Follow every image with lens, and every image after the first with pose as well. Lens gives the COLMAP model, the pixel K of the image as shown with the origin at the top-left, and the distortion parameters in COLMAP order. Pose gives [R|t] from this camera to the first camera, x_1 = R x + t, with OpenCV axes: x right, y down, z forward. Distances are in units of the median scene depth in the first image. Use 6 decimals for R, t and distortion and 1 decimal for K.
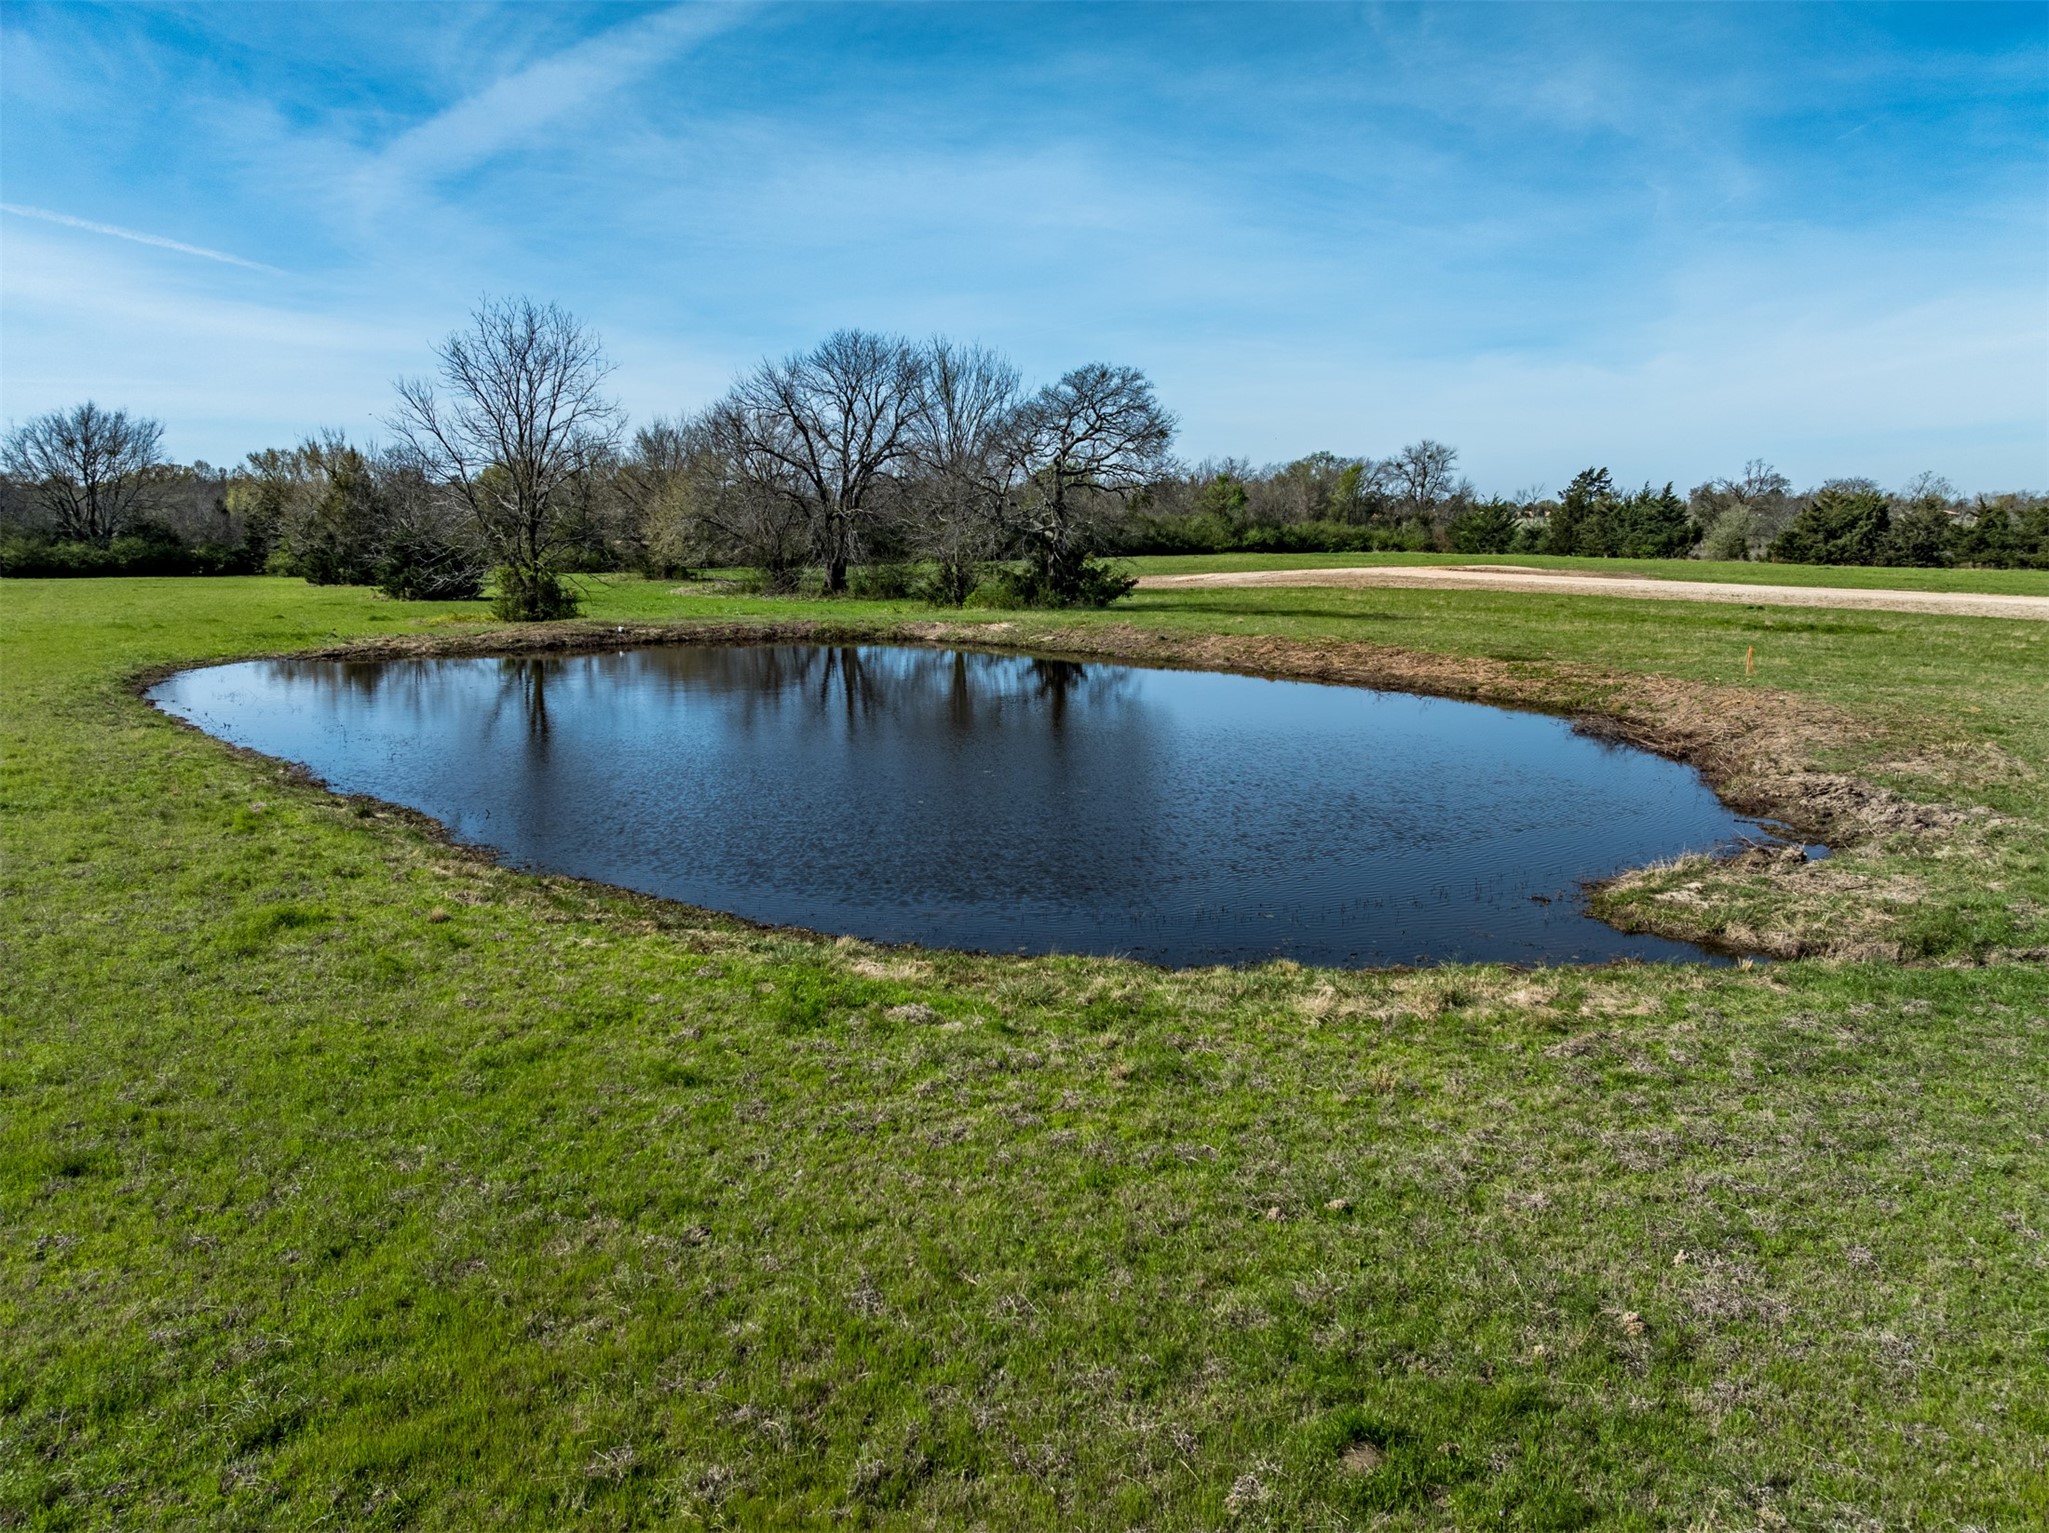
lens RADIAL K [[1426.7, 0, 1023.6], [0, 1426.7, 762.7], [0, 0, 1]] dist [-0.036936, 0.000261]
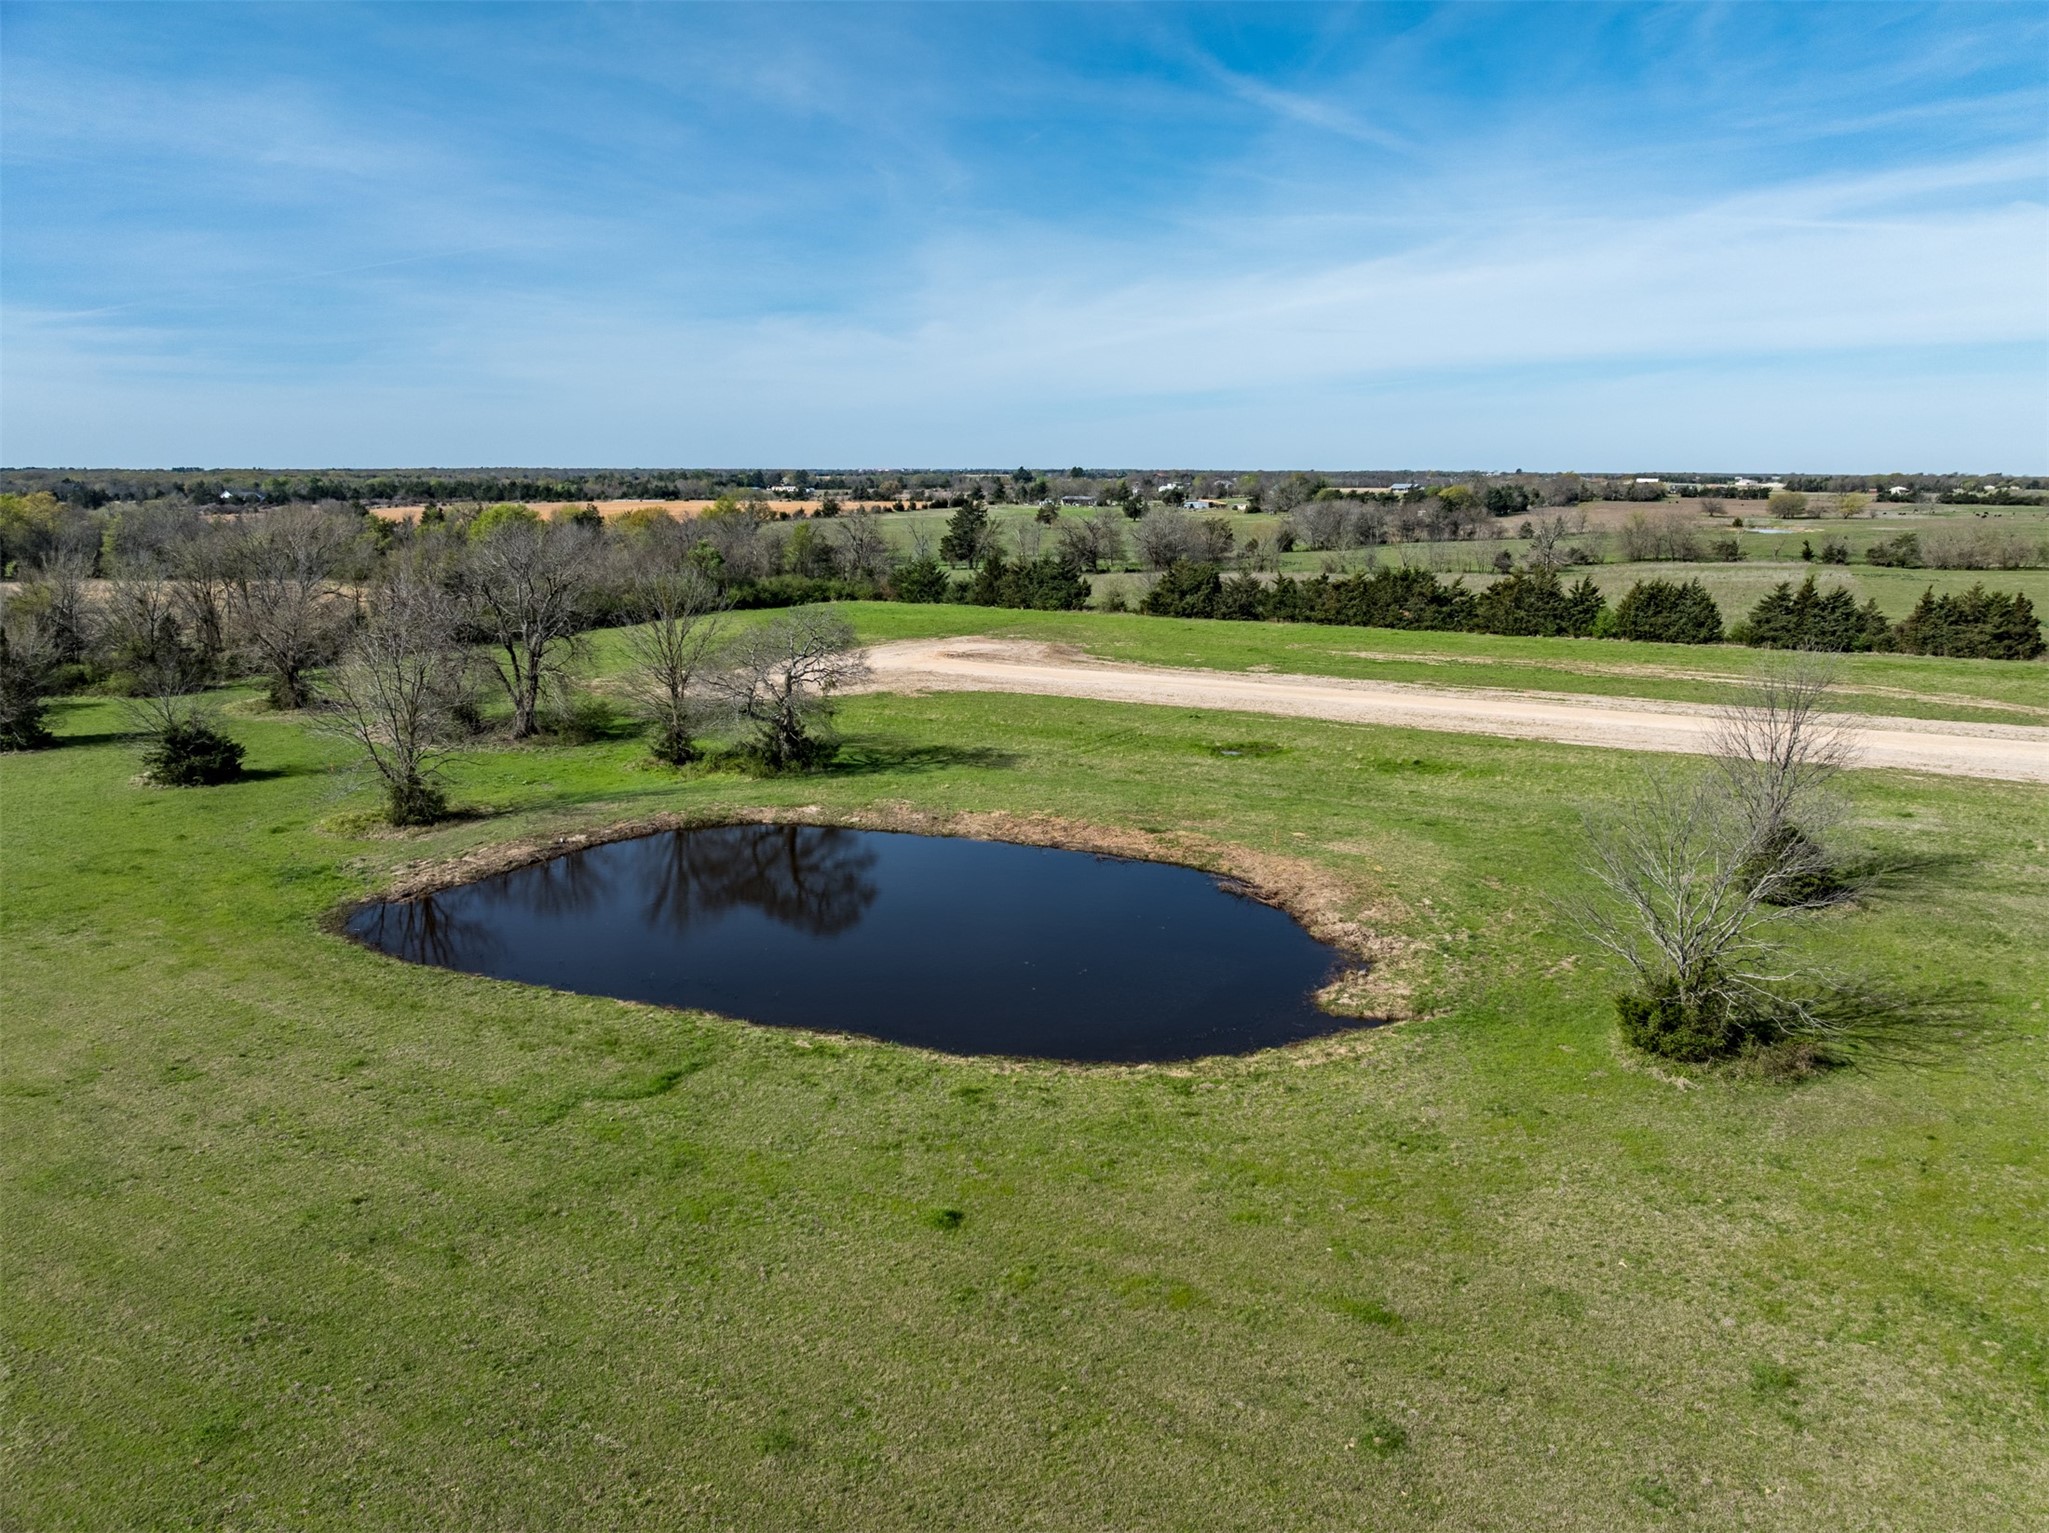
lens RADIAL K [[1427.6, 0, 1022.0], [0, 1427.6, 762.9], [0, 0, 1]] dist [-0.037042, 0.001209]
pose [[0.895662, -0.085654, 0.436409, -0.173960], [0.073411, 0.996292, 0.044877, -0.070849], [-0.438635, -0.008157, 0.898628, -0.163479]]
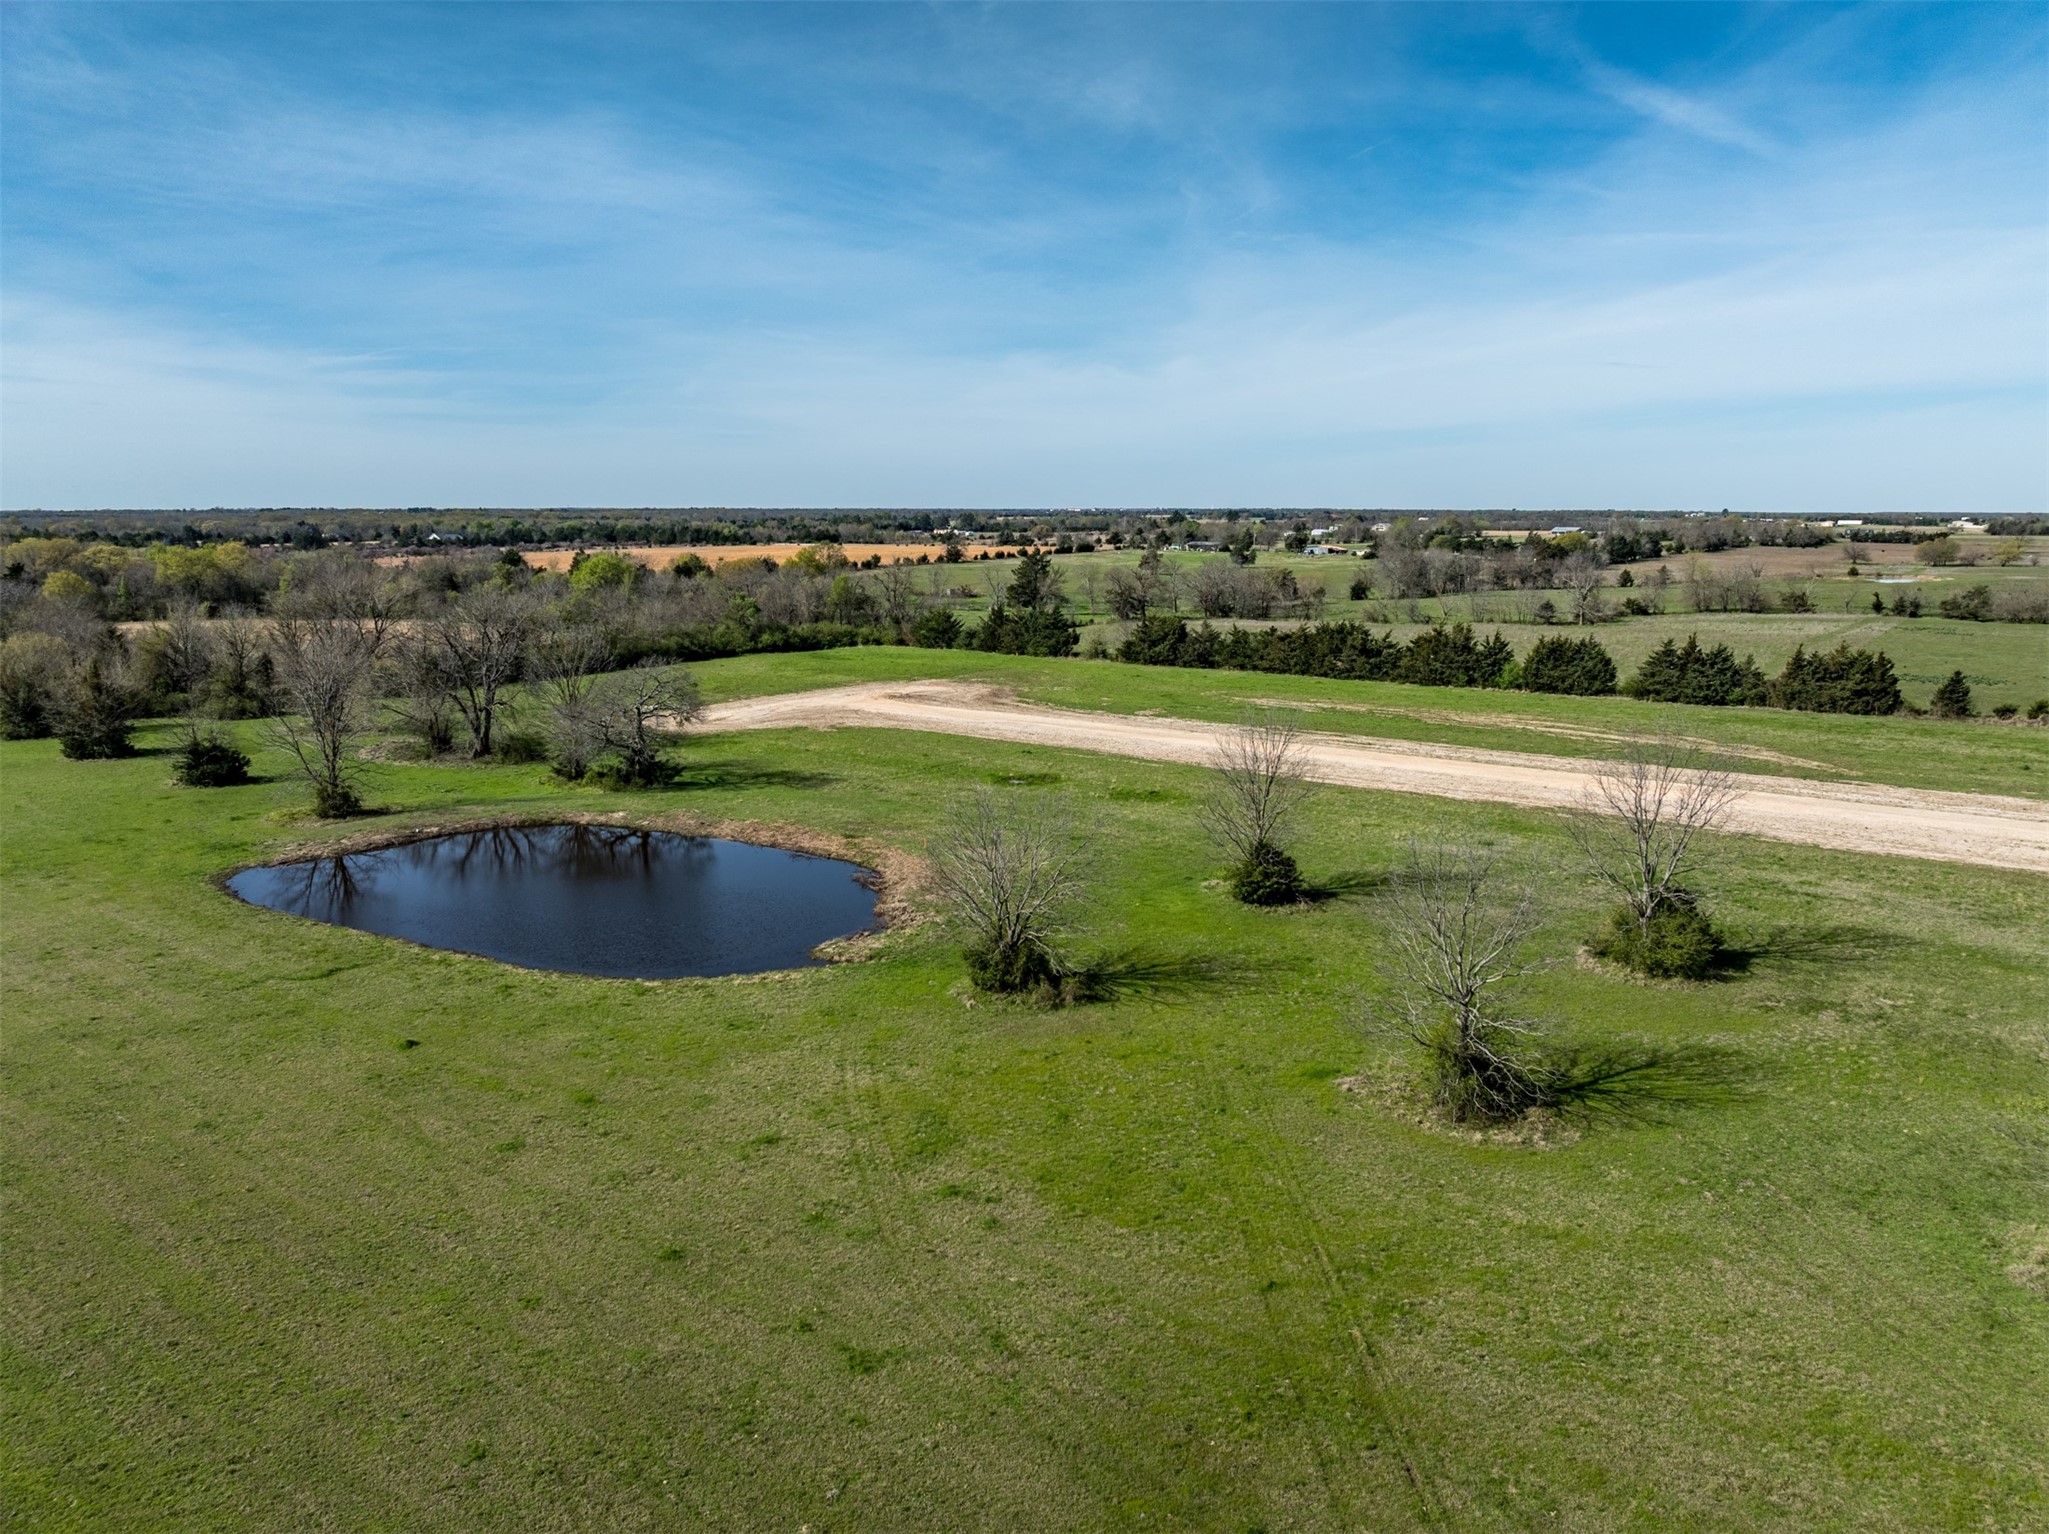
lens RADIAL K [[1427.6, 0, 1031.6], [0, 1427.6, 774.9], [0, 0, 1]] dist [-0.037042, 0.001209]
pose [[0.947014, -0.057058, 0.316085, -0.034414], [0.053913, 0.998371, 0.018694, -0.056161], [-0.316636, -0.000663, 0.948547, -0.384189]]
